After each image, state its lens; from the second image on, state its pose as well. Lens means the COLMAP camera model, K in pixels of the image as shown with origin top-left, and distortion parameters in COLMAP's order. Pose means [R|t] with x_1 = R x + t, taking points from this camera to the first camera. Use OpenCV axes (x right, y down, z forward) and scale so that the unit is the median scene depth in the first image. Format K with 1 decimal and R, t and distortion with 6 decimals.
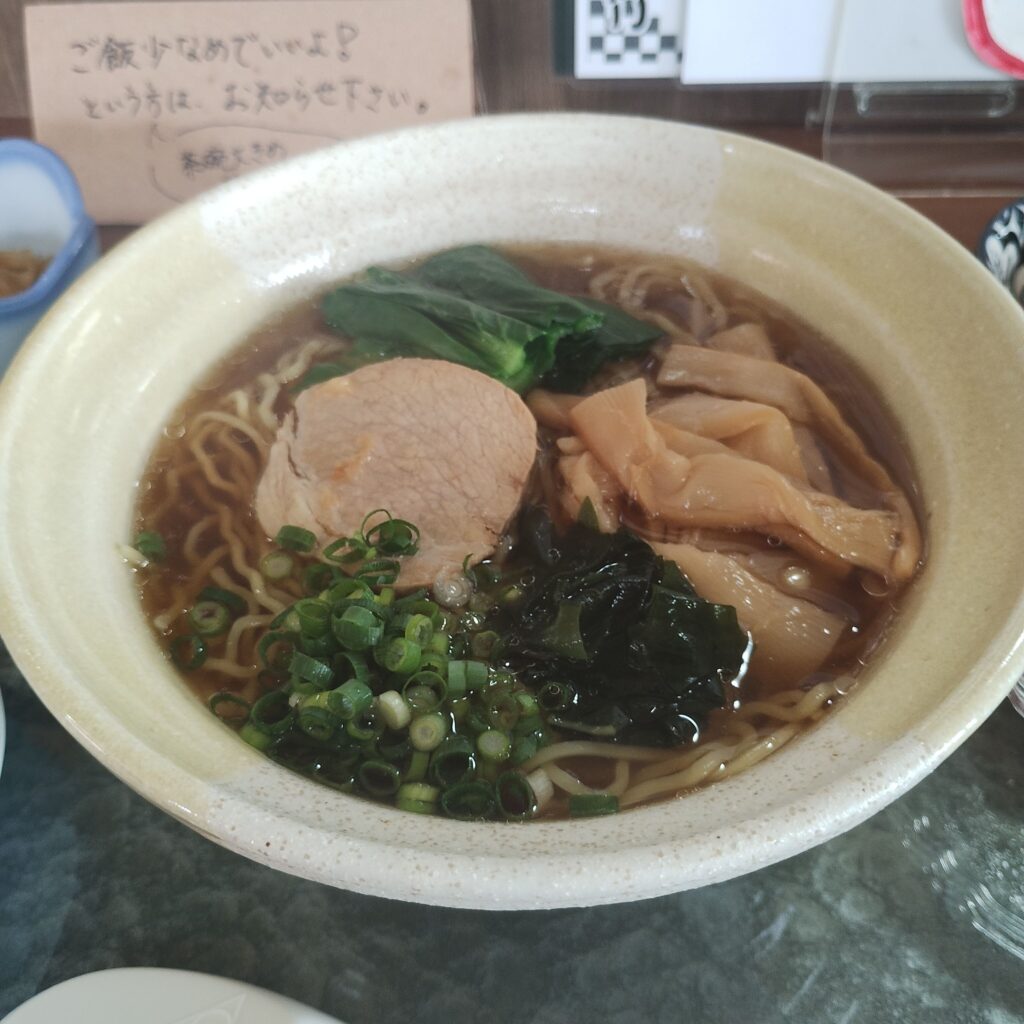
lens RADIAL K [[1098.7, 0, 503.7], [0, 1098.7, 512.7], [0, 0, 1]] dist [0.003263, 0.000000]
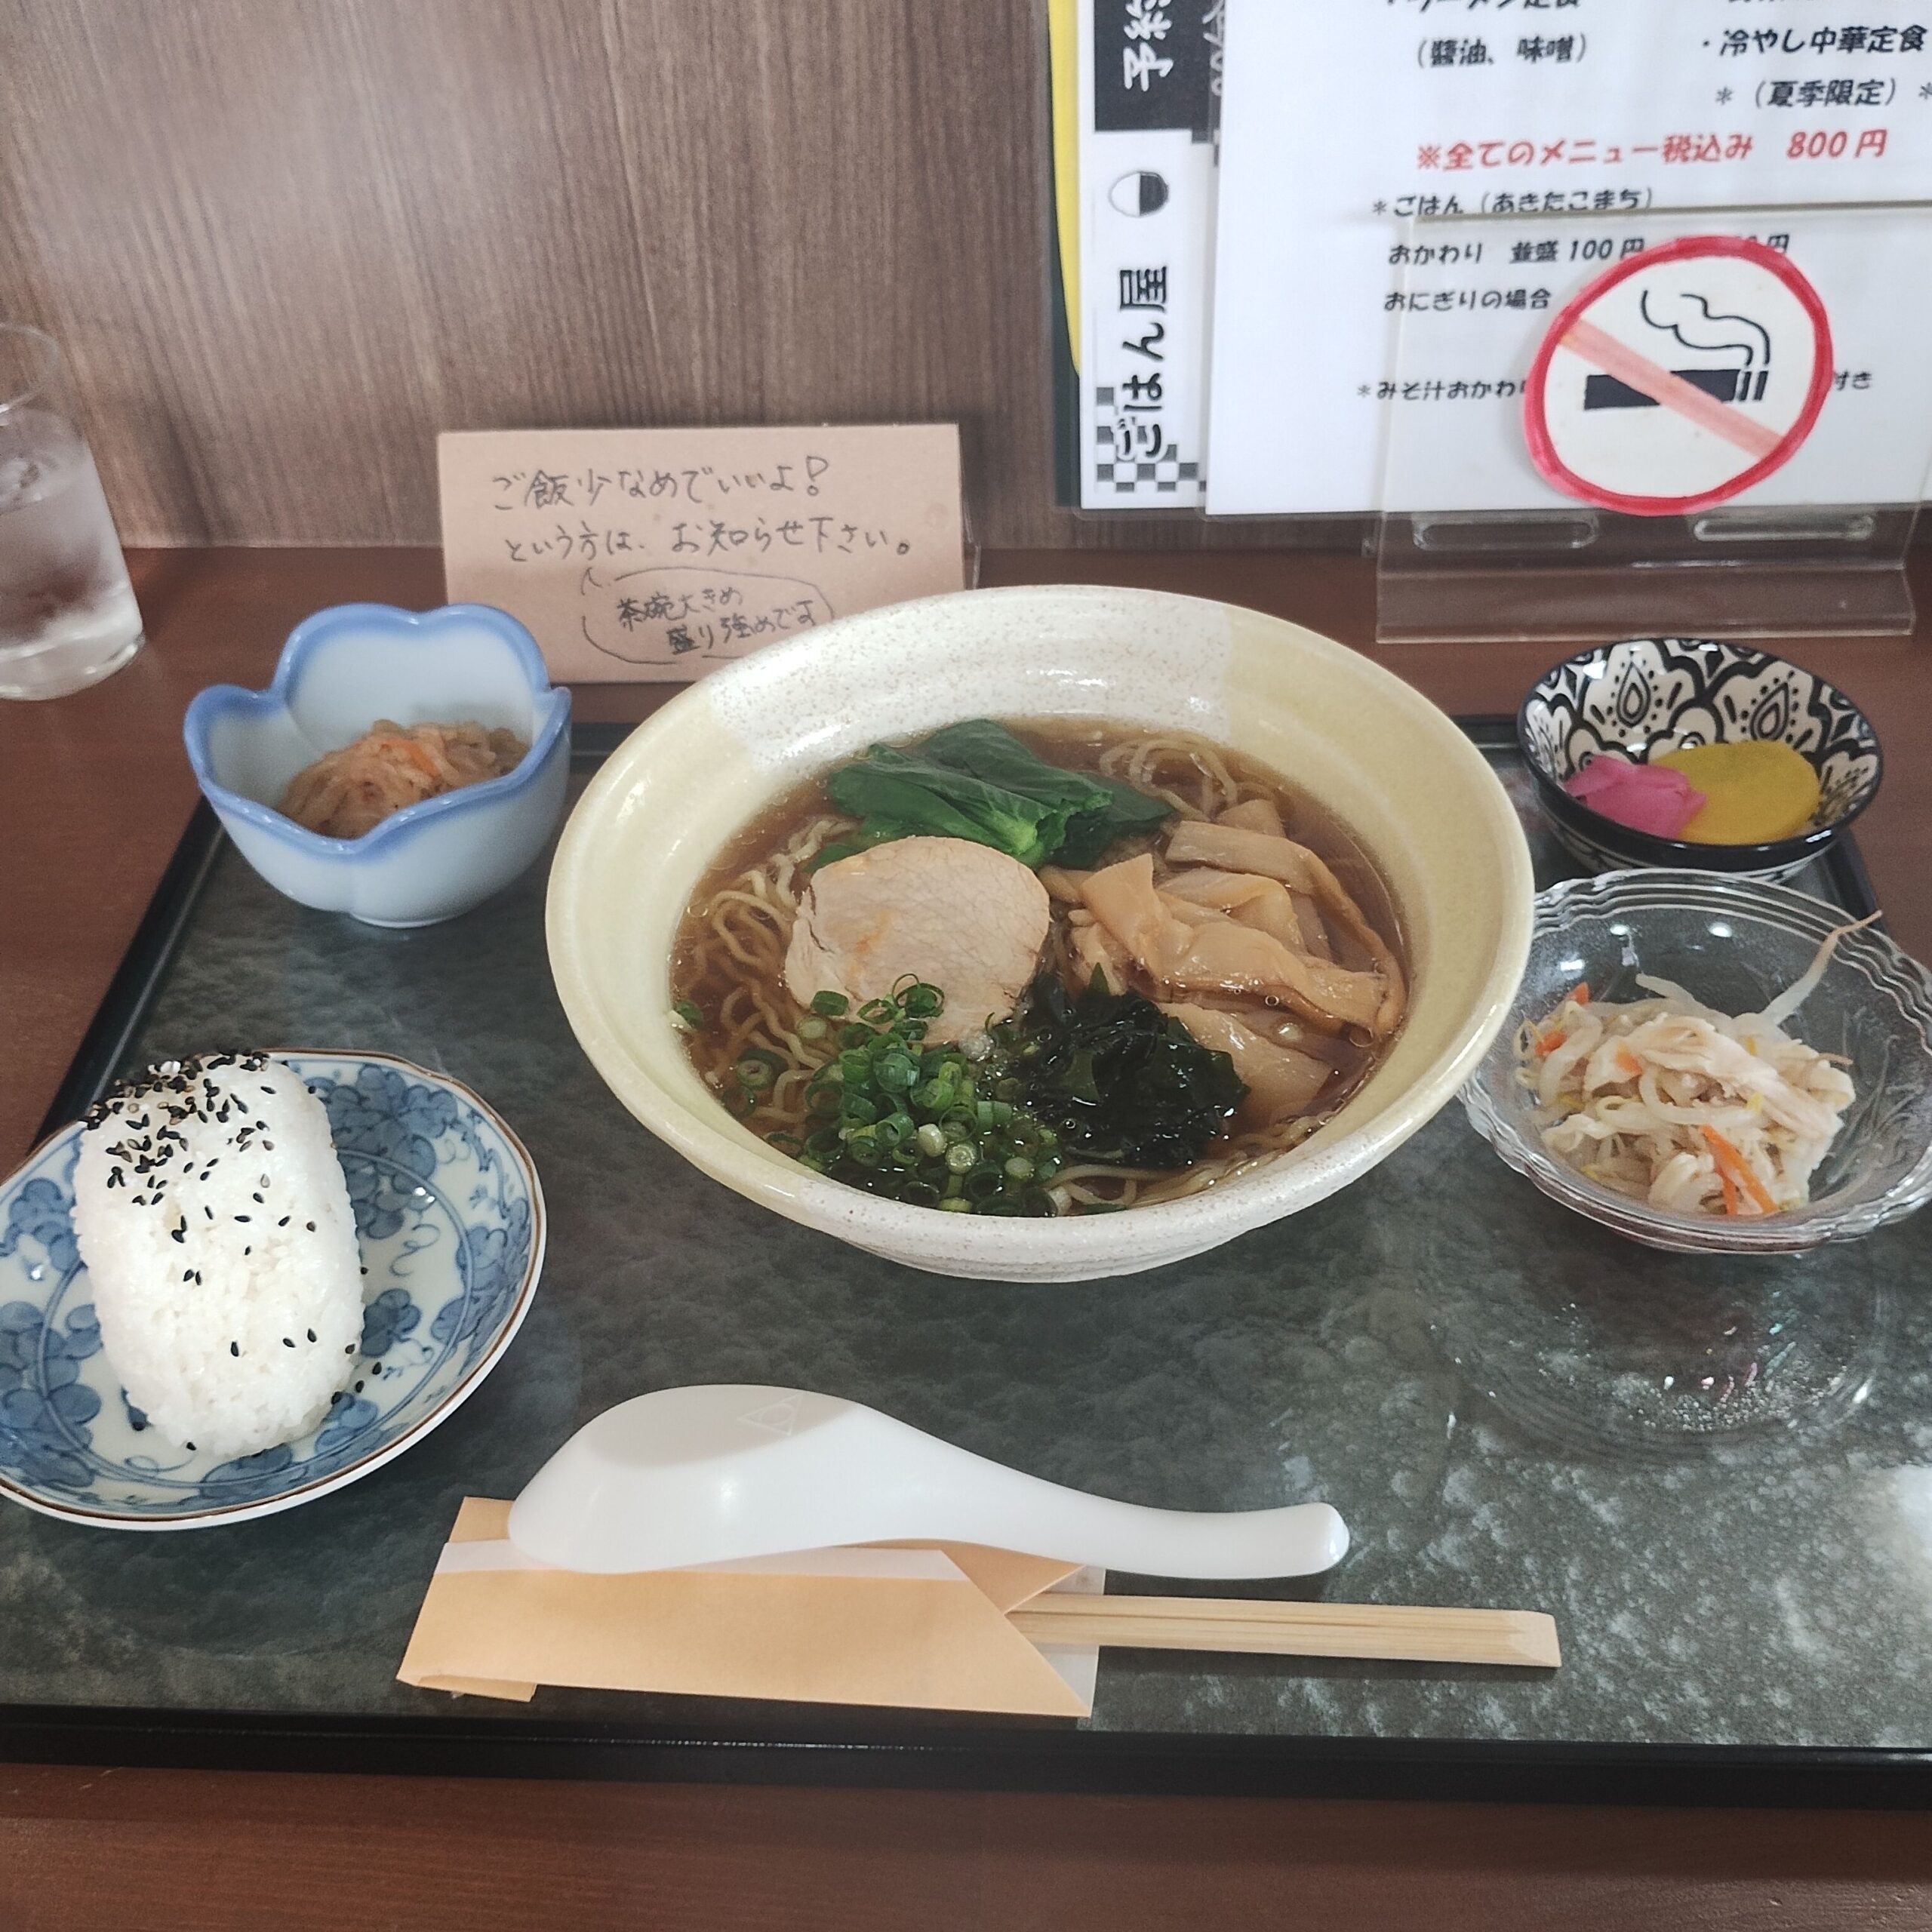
lens RADIAL K [[2072.9, 0, 960.0], [0, 2072.9, 963.3], [0, 0, 1]] dist [0.003263, 0.000000]
pose [[0.999952, -0.009541, 0.002041, -0.036802], [0.009672, 0.996867, -0.078499, 0.083710], [-0.001286, 0.078515, 0.996912, -0.595998]]
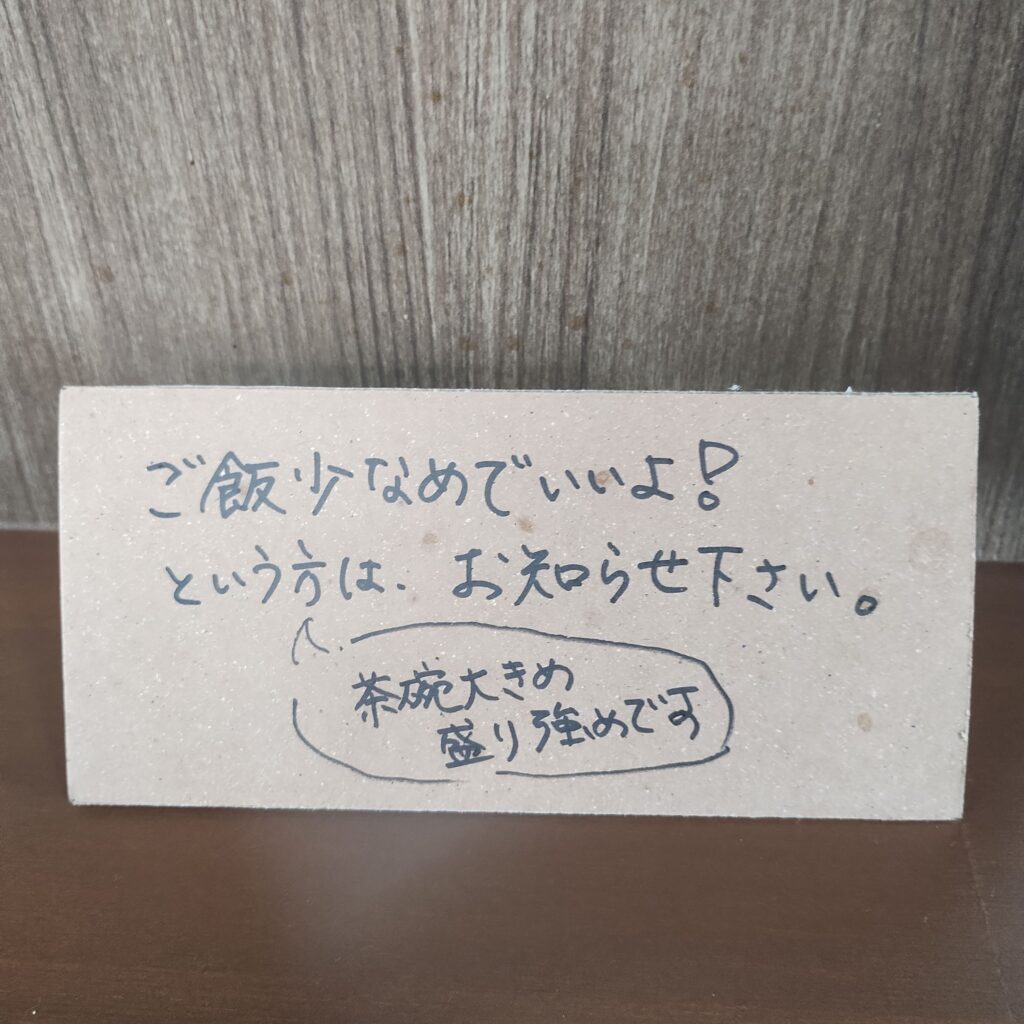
lens RADIAL K [[1098.7, 0, 508.5], [0, 1098.7, 506.7], [0, 0, 1]] dist [0.003263, 0.000000]
pose [[0.999931, 0.011135, 0.003855, -0.236516], [-0.010221, 0.982392, -0.186554, -0.321643], [-0.005864, 0.186501, 0.982437, 0.521082]]
